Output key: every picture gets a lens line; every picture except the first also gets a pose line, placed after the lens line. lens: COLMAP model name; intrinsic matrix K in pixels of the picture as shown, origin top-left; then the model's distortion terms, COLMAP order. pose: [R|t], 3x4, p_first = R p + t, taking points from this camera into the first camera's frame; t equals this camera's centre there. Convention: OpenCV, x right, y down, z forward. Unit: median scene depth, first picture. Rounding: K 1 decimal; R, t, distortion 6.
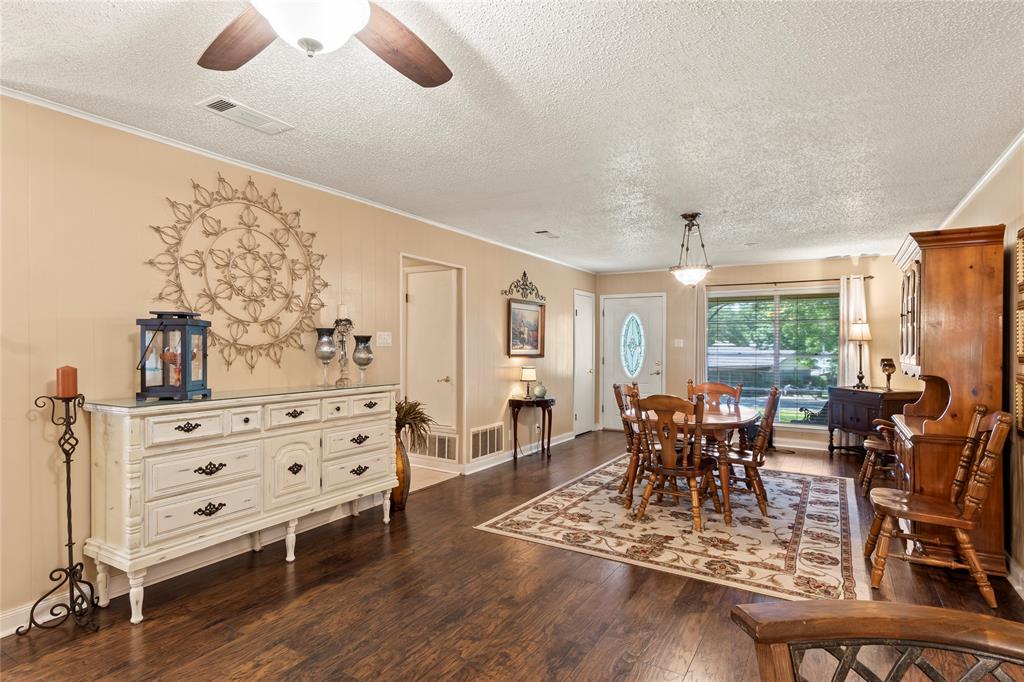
lens RADIAL K [[535.8, 0, 512.0], [0, 535.8, 341.0], [0, 0, 1]] dist [-0.001955, -0.000164]
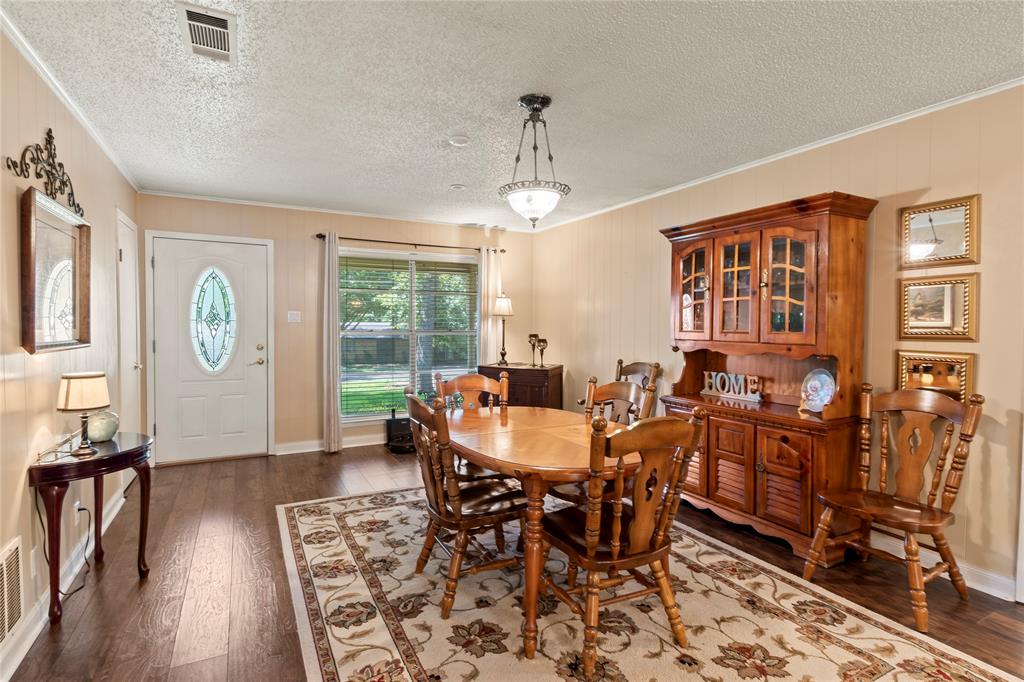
lens RADIAL K [[500.5, 0, 506.4], [0, 500.5, 345.0], [0, 0, 1]] dist [-0.000681, -0.000755]
pose [[0.522297, -0.039262, 0.851860, -0.155828], [-0.012452, 0.998482, 0.053655, 0.004272], [-0.852673, -0.038631, 0.521015, 0.711592]]
